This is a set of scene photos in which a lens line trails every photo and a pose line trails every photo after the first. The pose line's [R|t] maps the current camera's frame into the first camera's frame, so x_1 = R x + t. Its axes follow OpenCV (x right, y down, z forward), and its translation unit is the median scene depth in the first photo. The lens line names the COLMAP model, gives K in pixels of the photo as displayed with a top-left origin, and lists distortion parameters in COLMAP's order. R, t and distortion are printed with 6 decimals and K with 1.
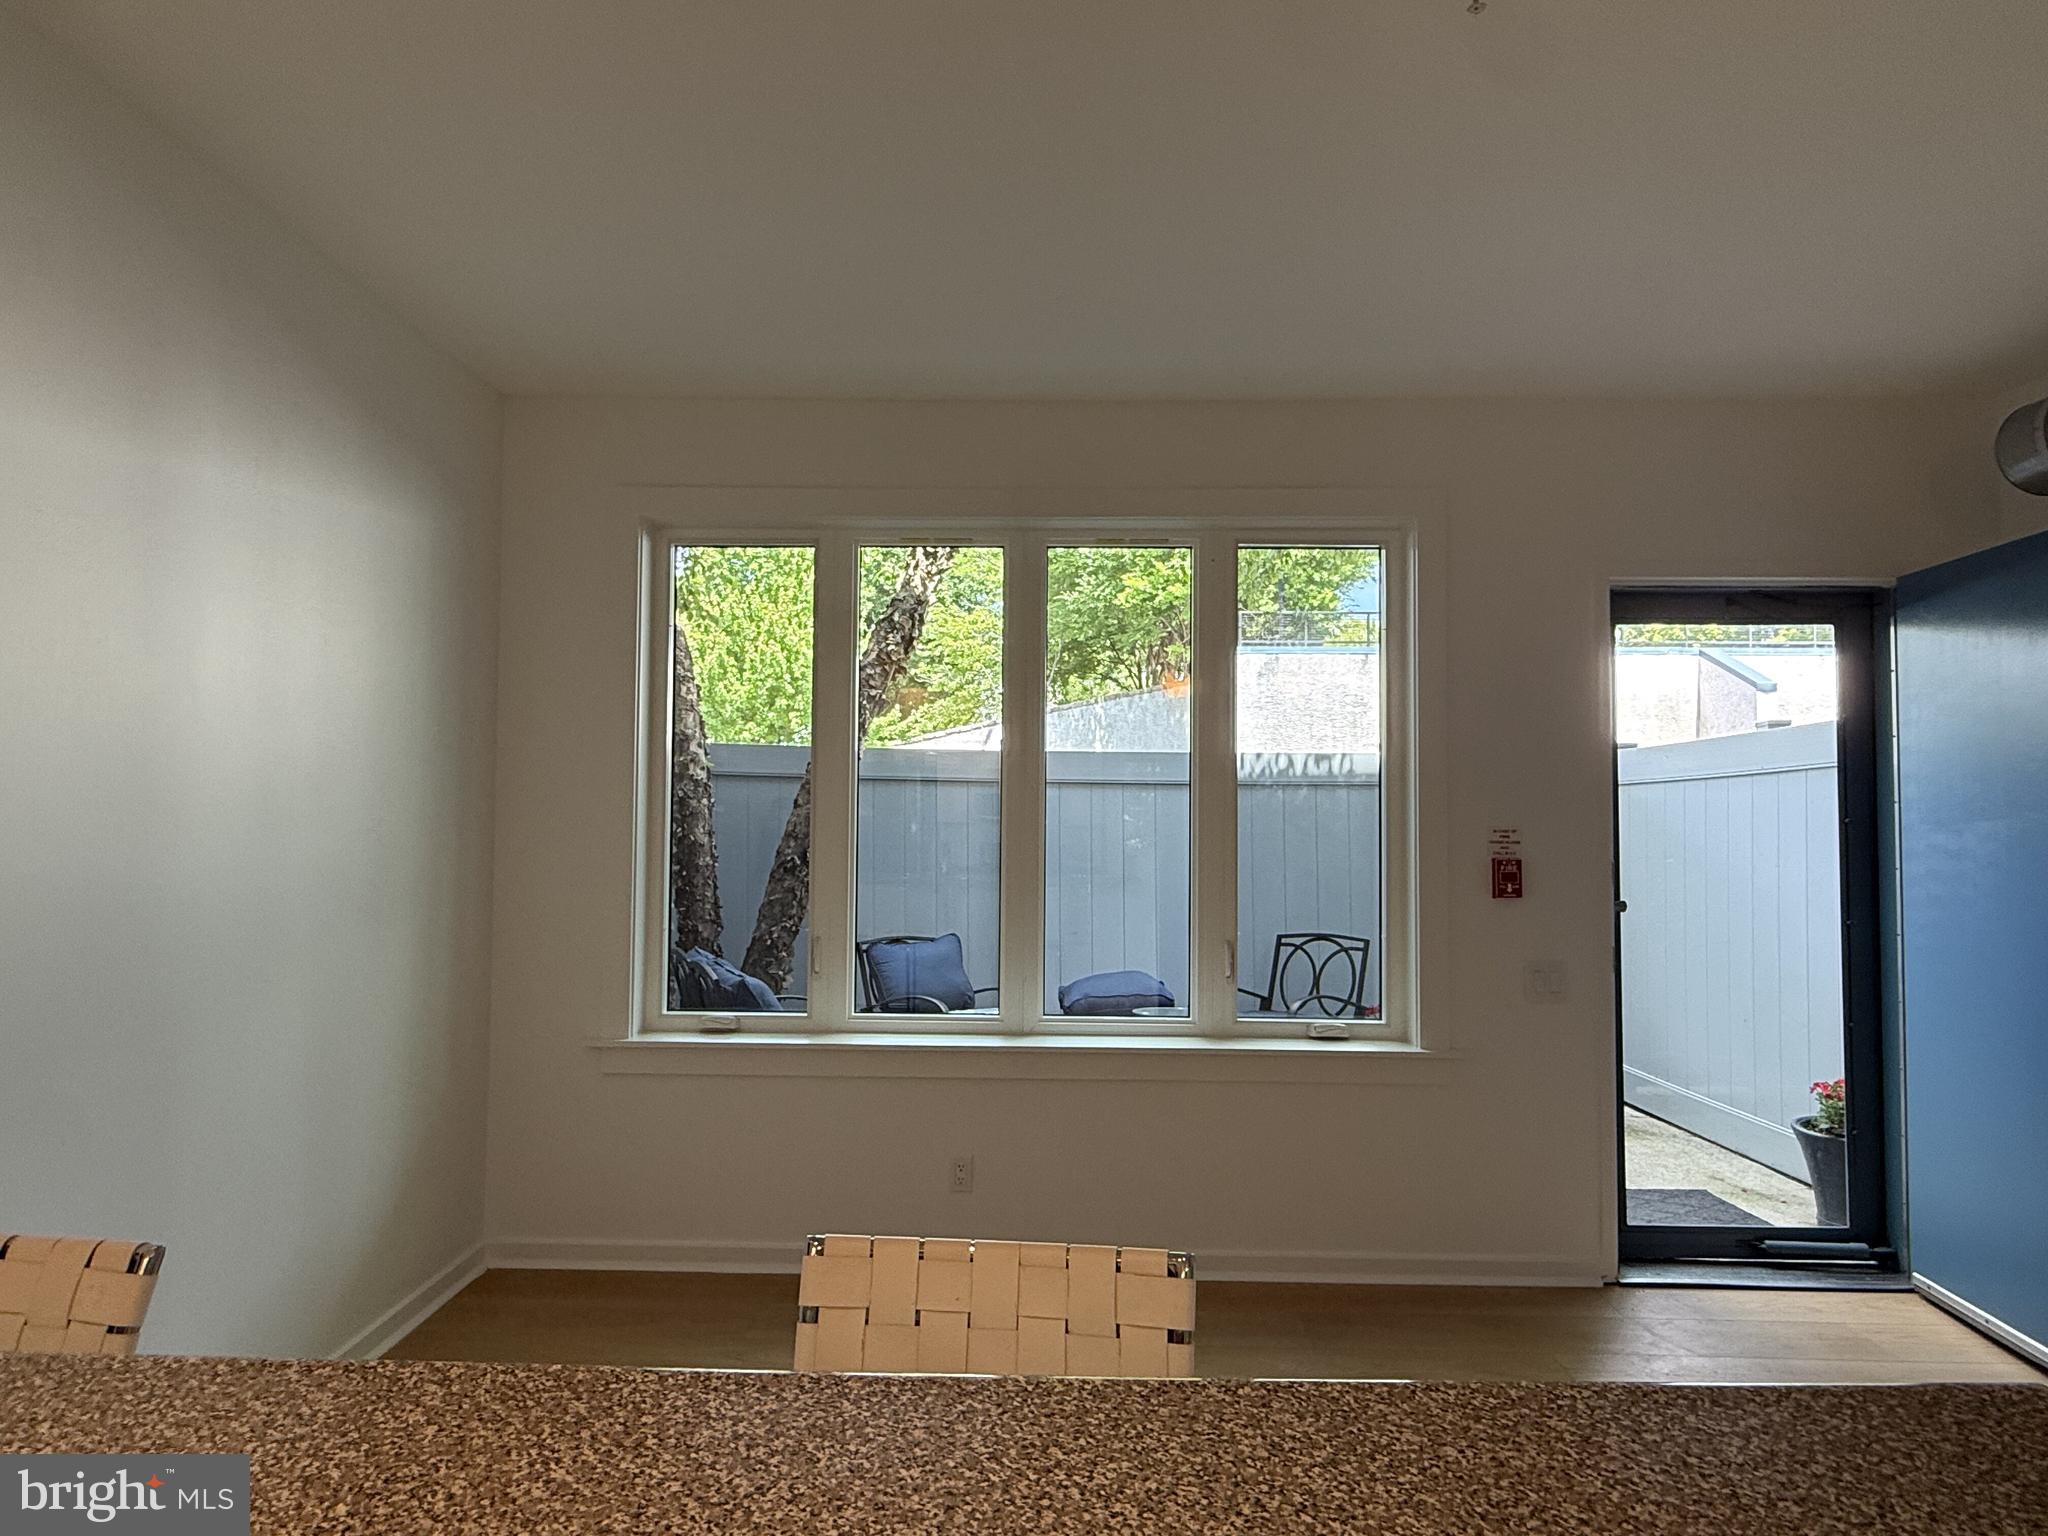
lens RADIAL K [[1190.3, 0, 1015.5], [0, 1190.3, 786.4], [0, 0, 1]] dist [-0.006618, -0.000495]
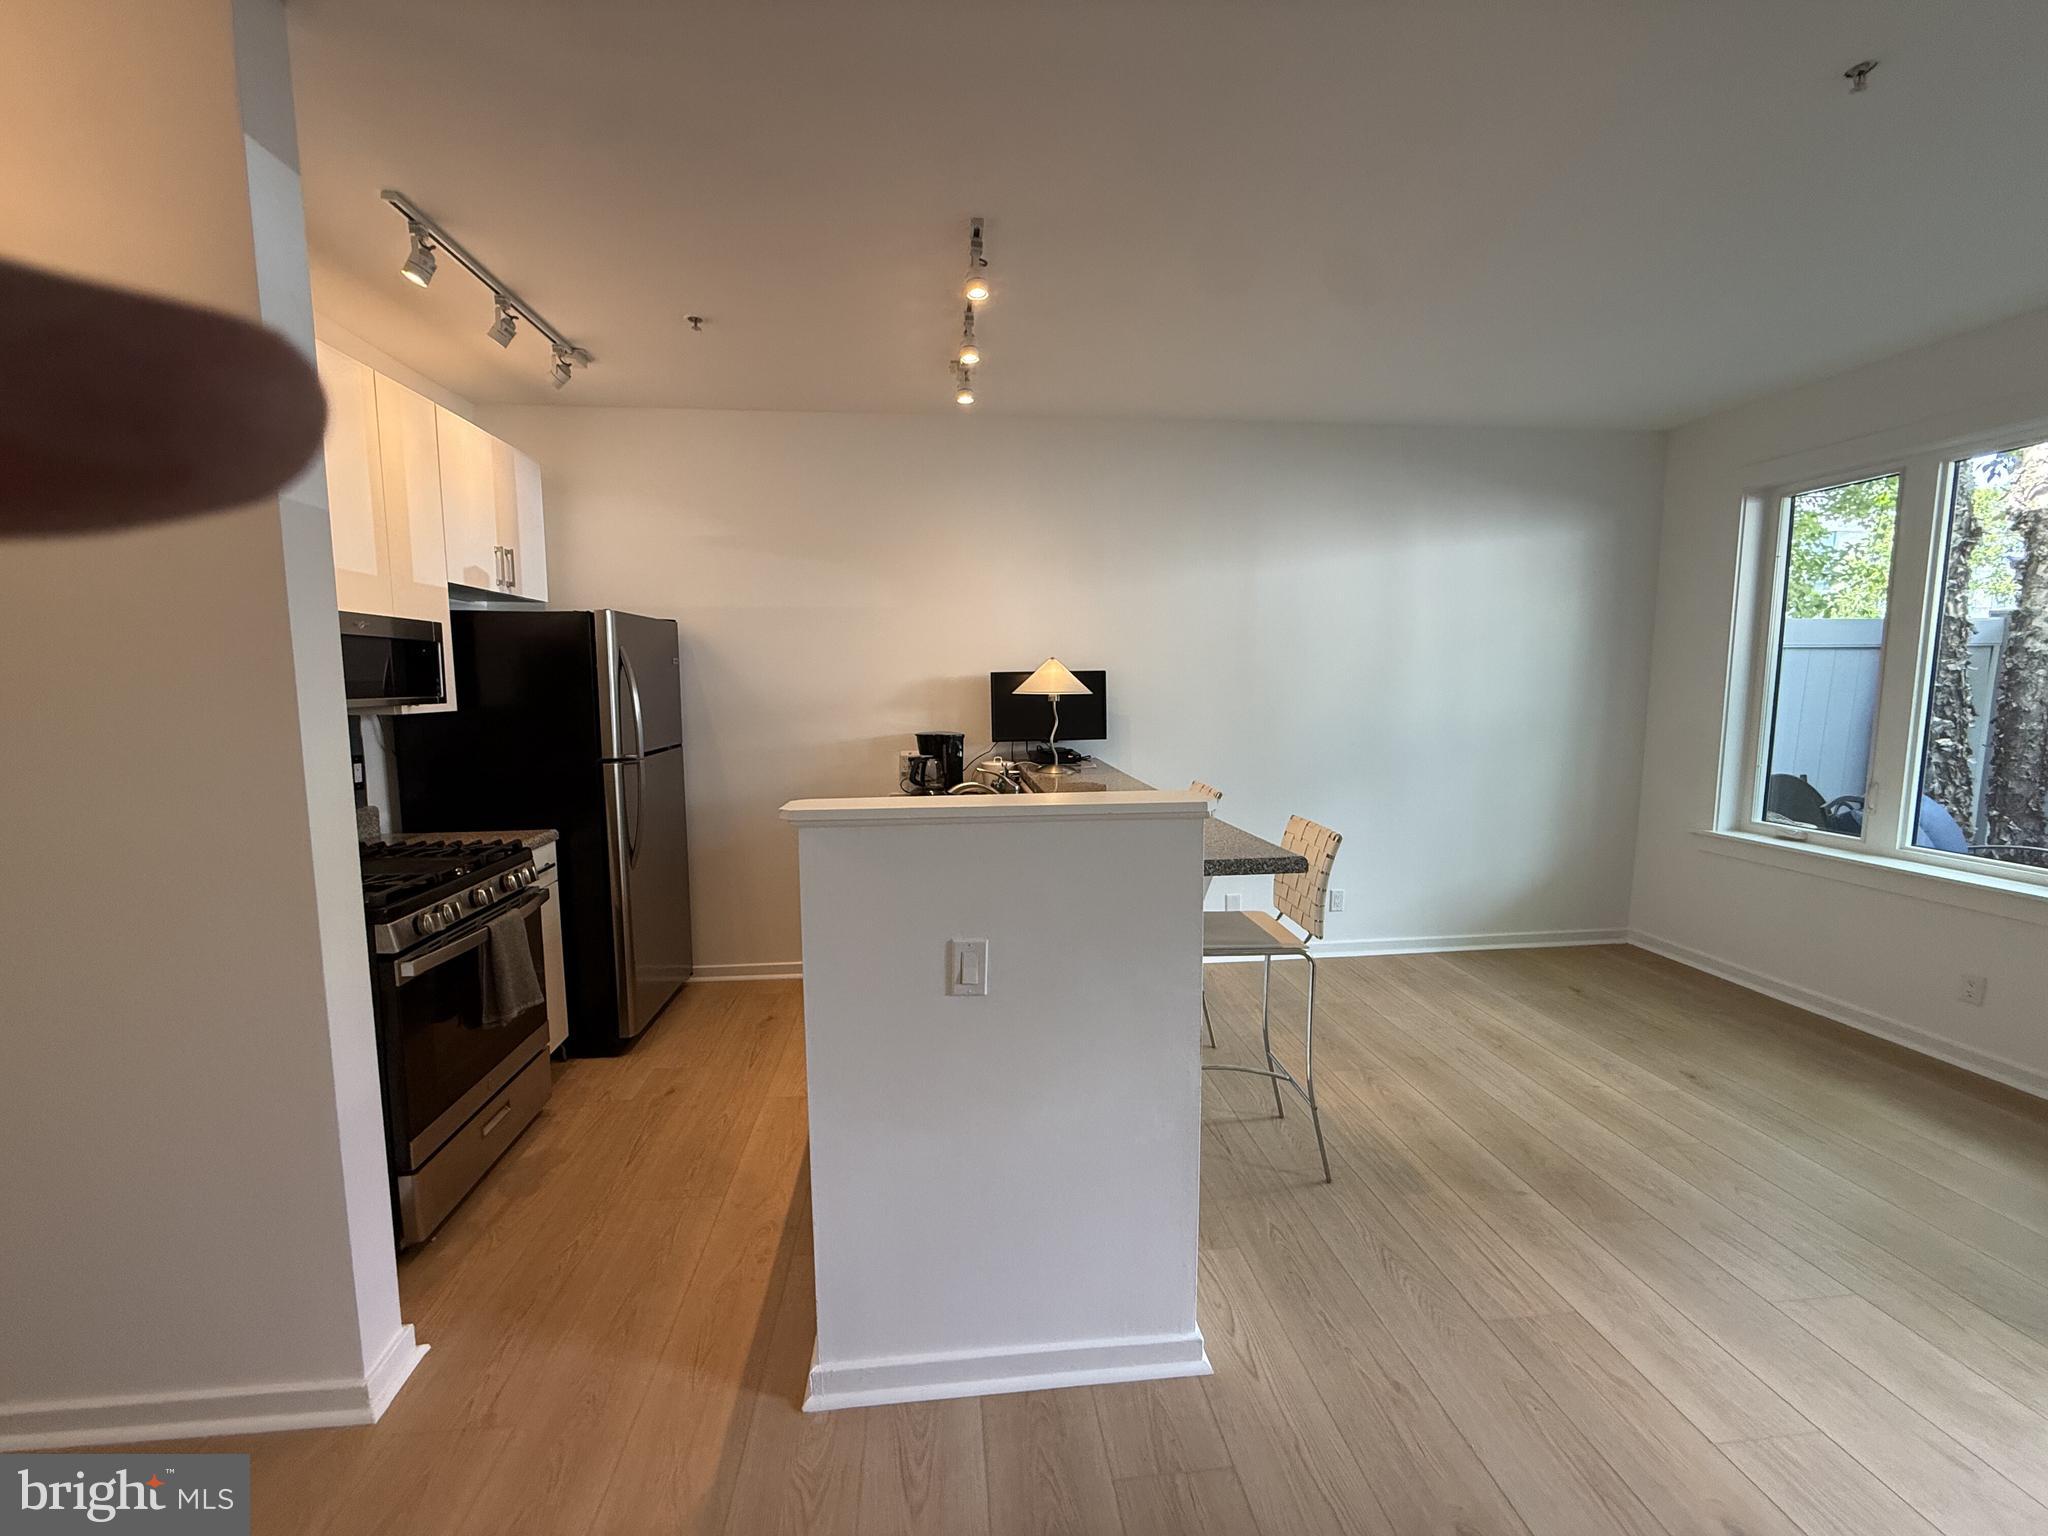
lens RADIAL K [[818.2, 0, 1023.4], [0, 818.2, 767.1], [0, 0, 1]] dist [-0.001398, 0.000168]
pose [[0.119401, 0.091264, -0.988643, 0.611404], [0.034297, 0.994793, 0.095974, -0.007266], [0.992254, -0.045367, 0.115649, -0.032278]]
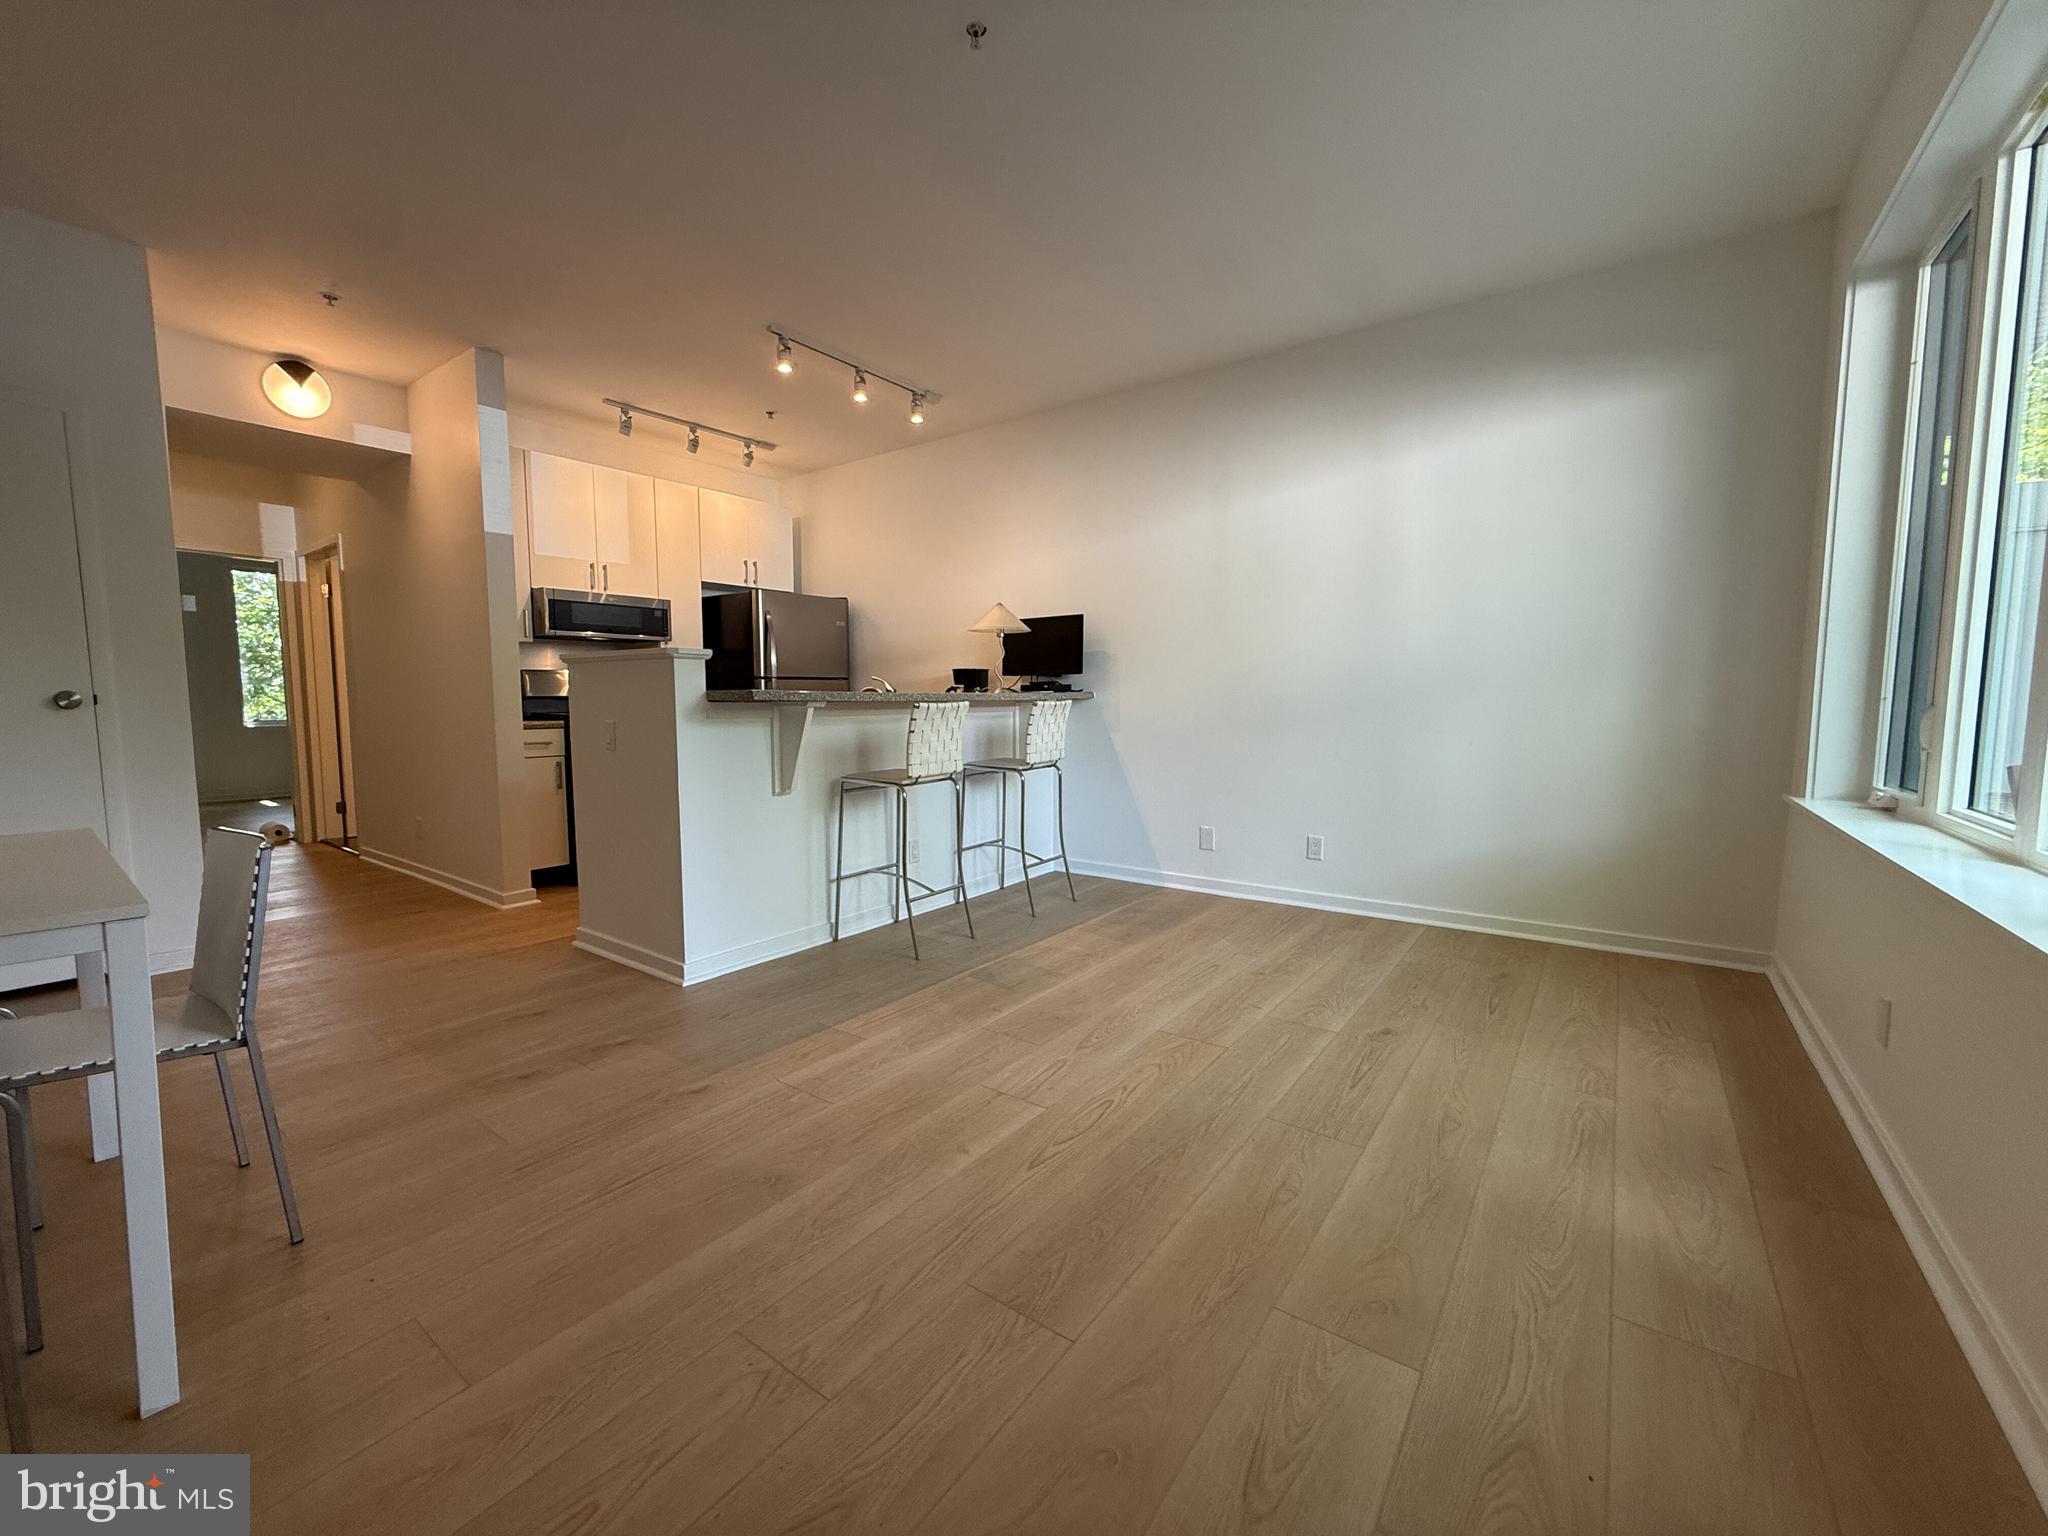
lens RADIAL K [[818.2, 0, 1028.0], [0, 818.2, 771.9], [0, 0, 1]] dist [-0.001398, 0.000168]
pose [[-0.578646, 0.060441, -0.813336, 0.637834], [0.015637, 0.997889, 0.063030, 0.131964], [0.815429, 0.023754, -0.578370, 0.852646]]
